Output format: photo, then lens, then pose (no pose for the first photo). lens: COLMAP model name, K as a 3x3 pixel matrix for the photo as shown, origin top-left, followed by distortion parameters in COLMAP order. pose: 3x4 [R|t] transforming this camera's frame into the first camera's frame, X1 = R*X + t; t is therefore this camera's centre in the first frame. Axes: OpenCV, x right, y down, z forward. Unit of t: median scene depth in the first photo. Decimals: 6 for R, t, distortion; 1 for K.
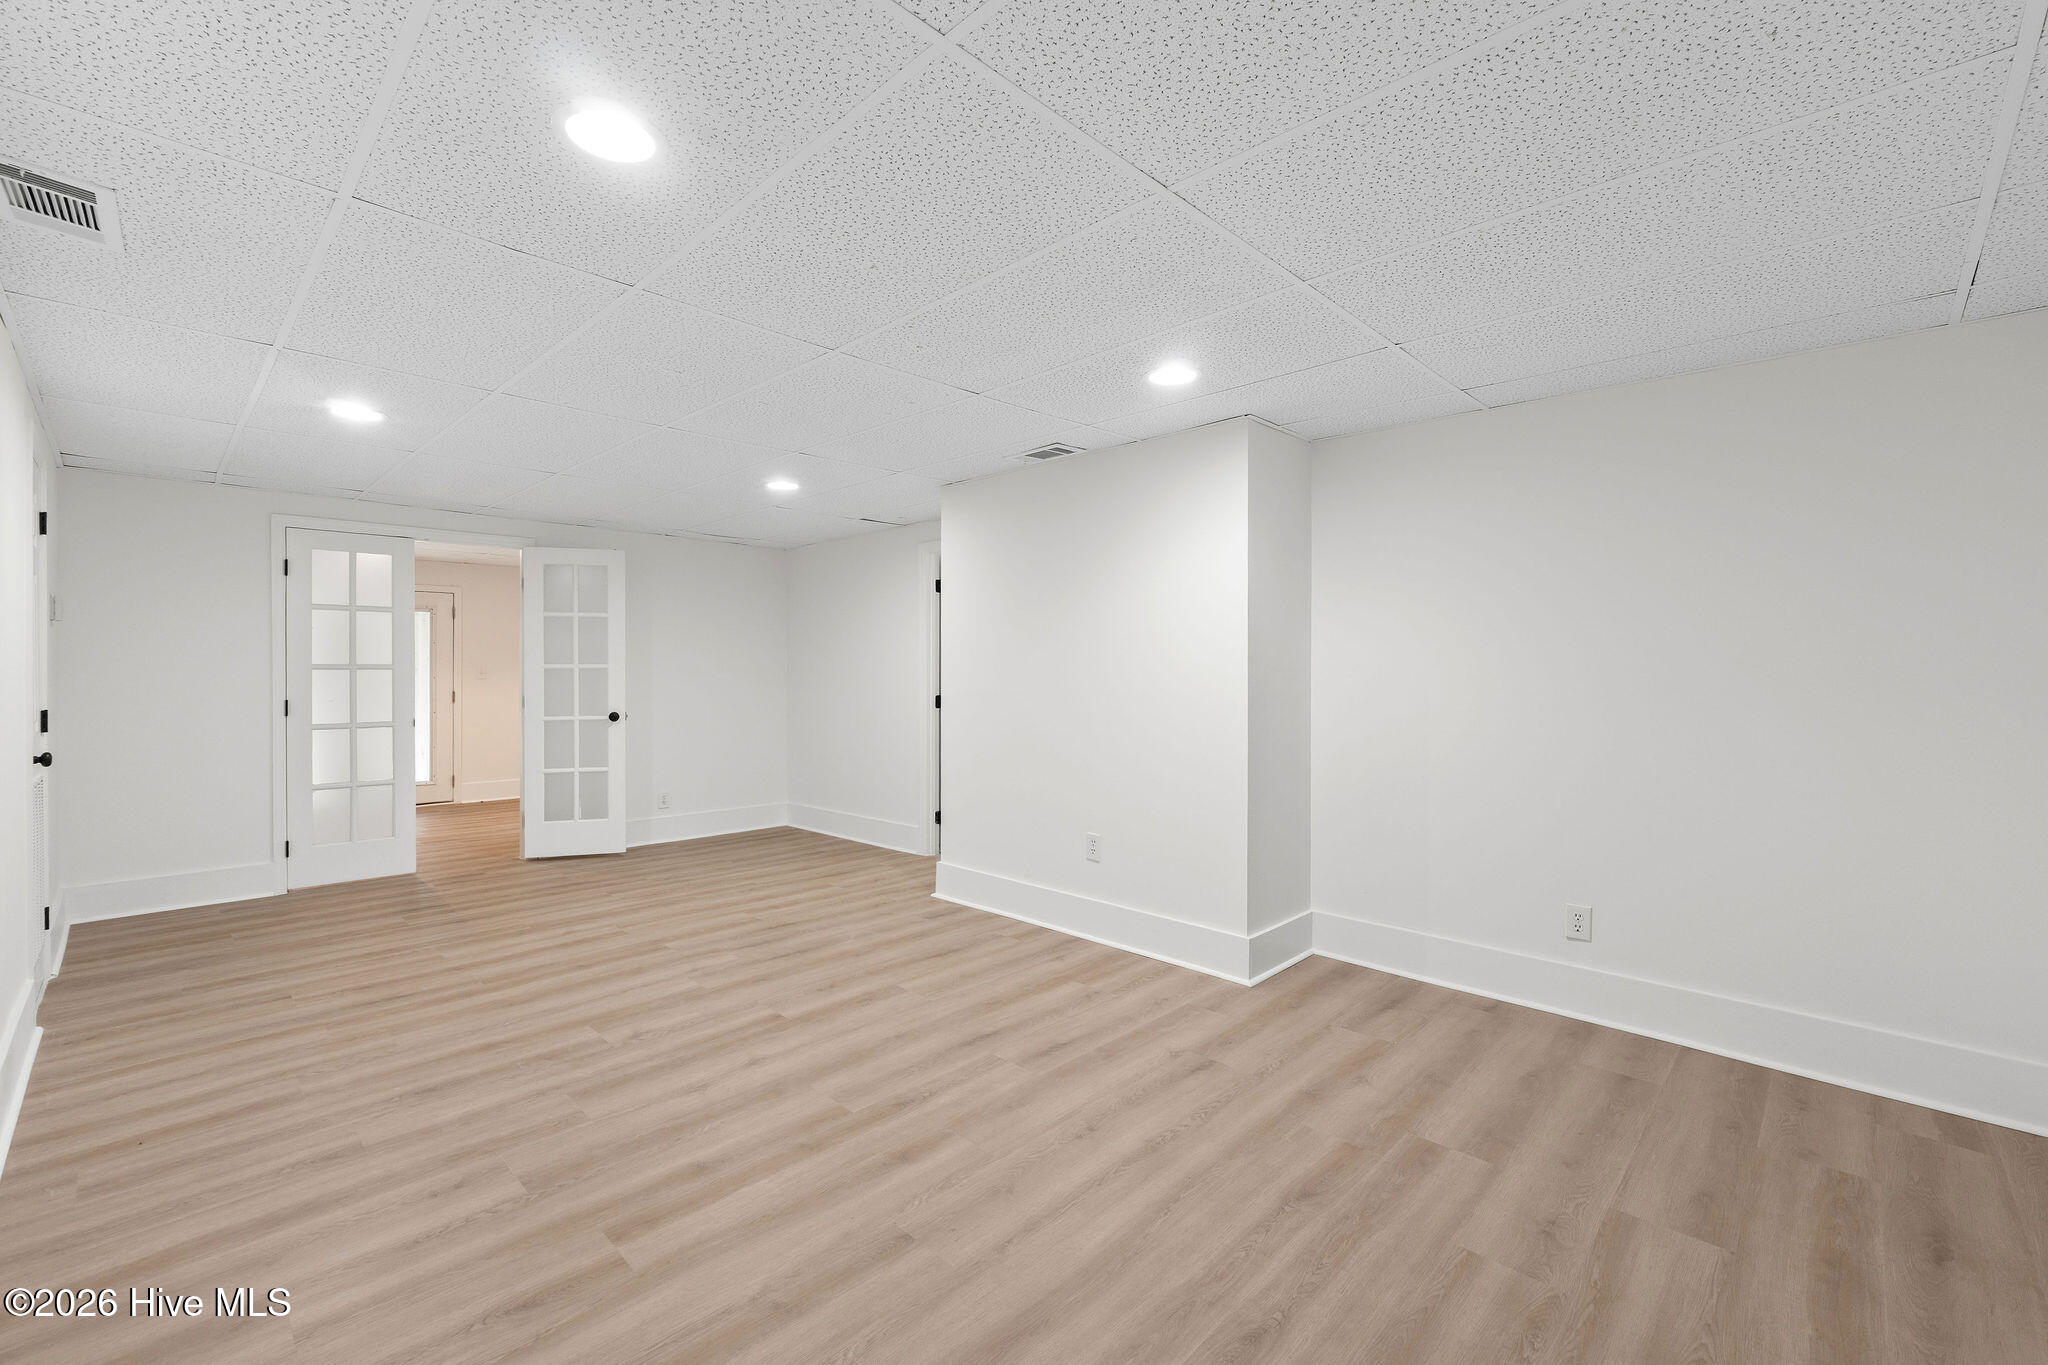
lens RADIAL K [[863.8, 0, 1015.0], [0, 863.8, 681.6], [0, 0, 1]] dist [0.001377, 0.000125]
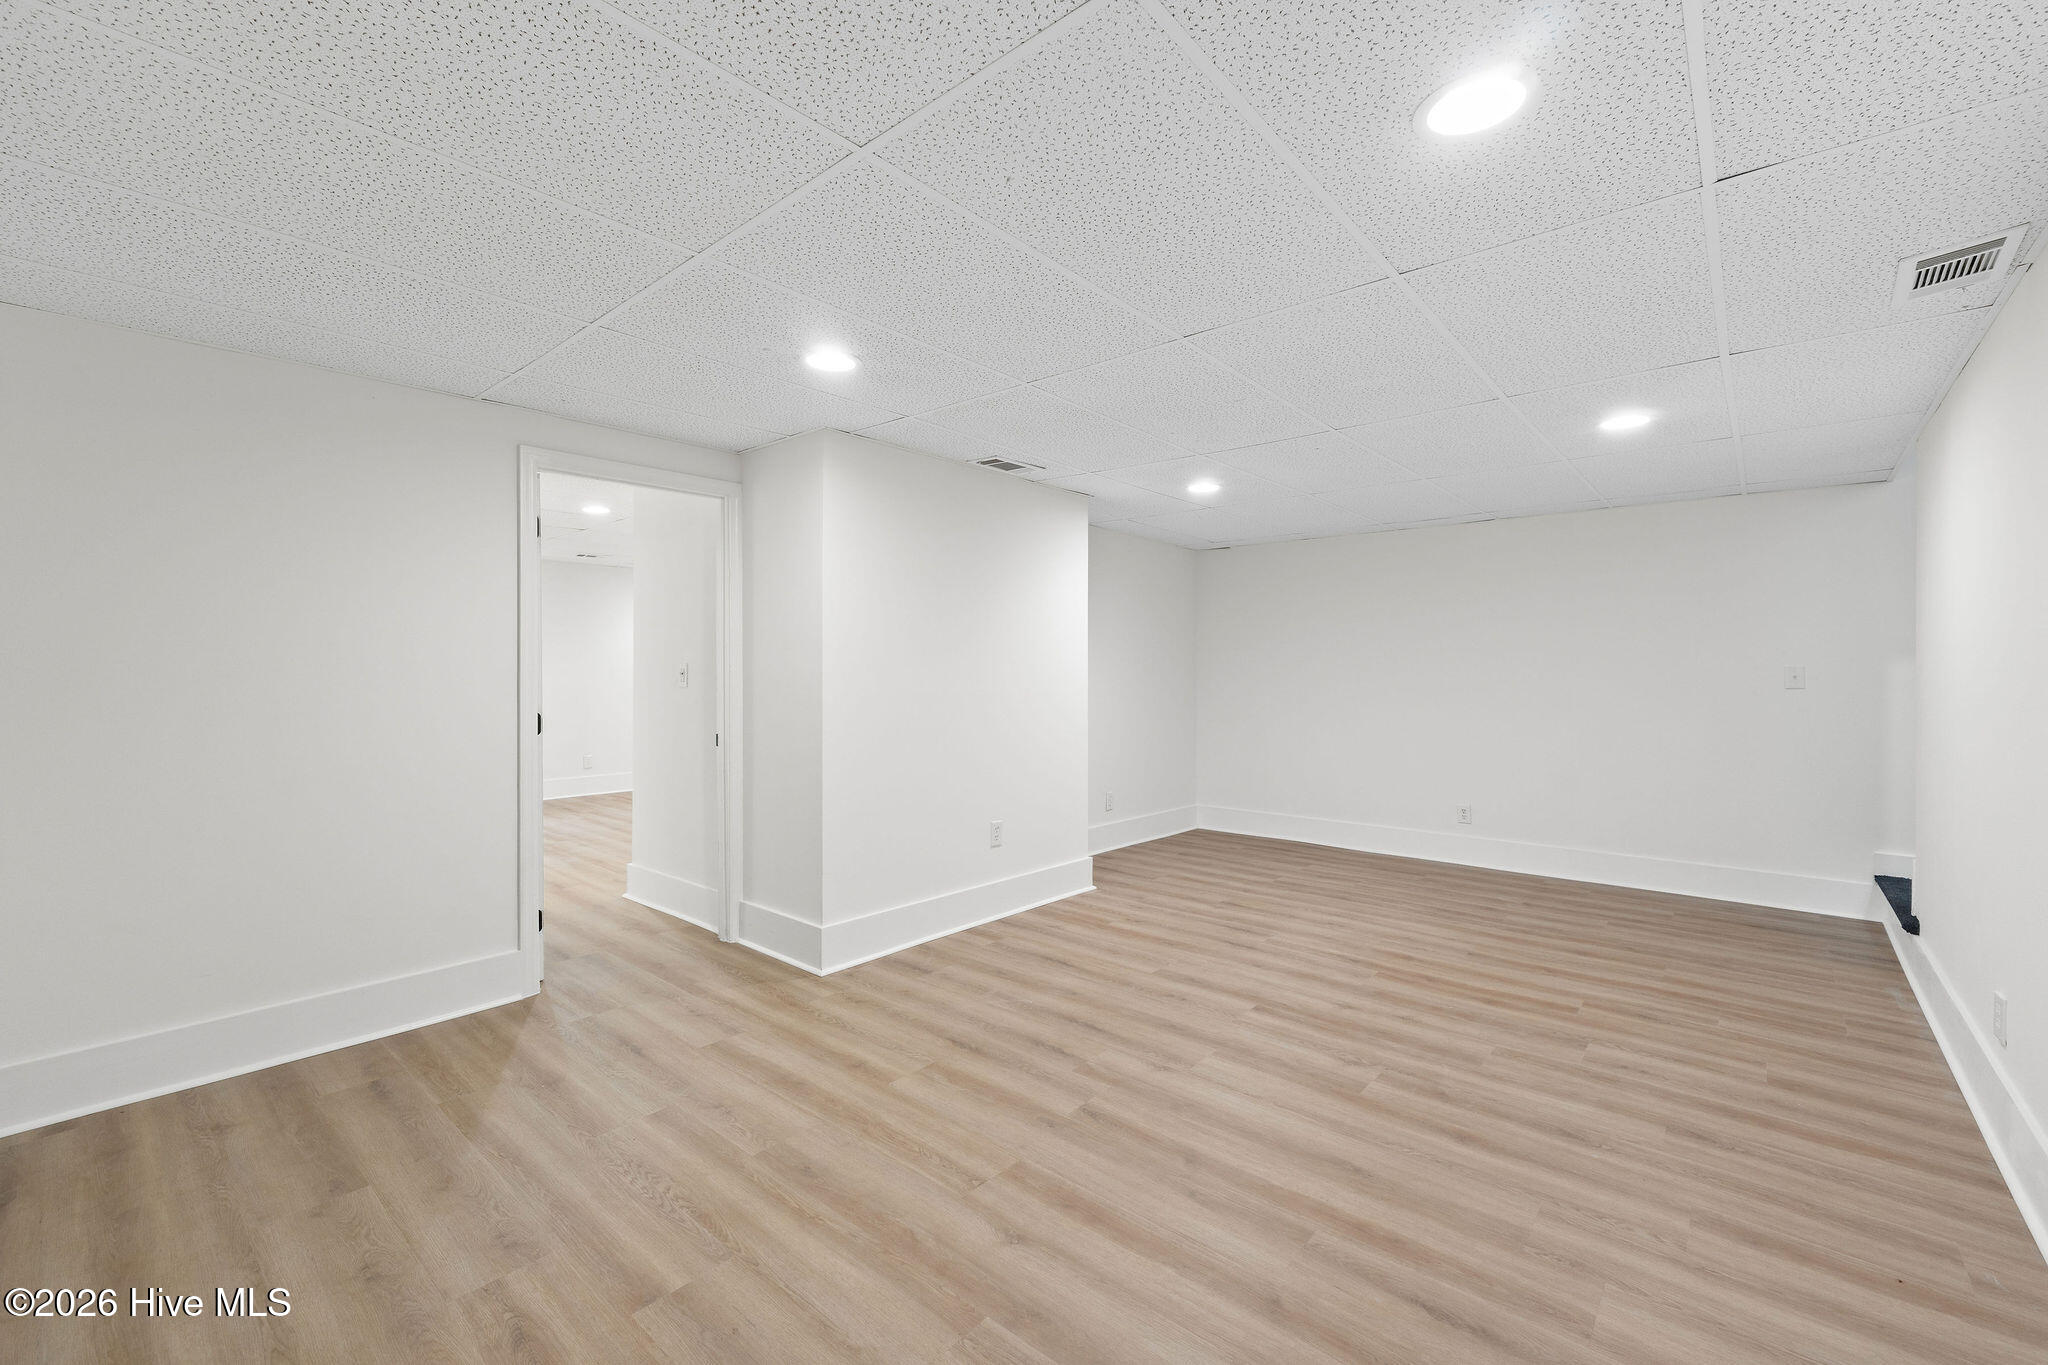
lens RADIAL K [[863.8, 0, 1026.6], [0, 863.8, 675.3], [0, 0, 1]] dist [0.001377, 0.000125]
pose [[-0.073428, -0.004550, 0.997290, -1.329014], [0.006214, 0.999968, 0.005020, -0.009462], [-0.997281, 0.006566, -0.073397, 1.413104]]
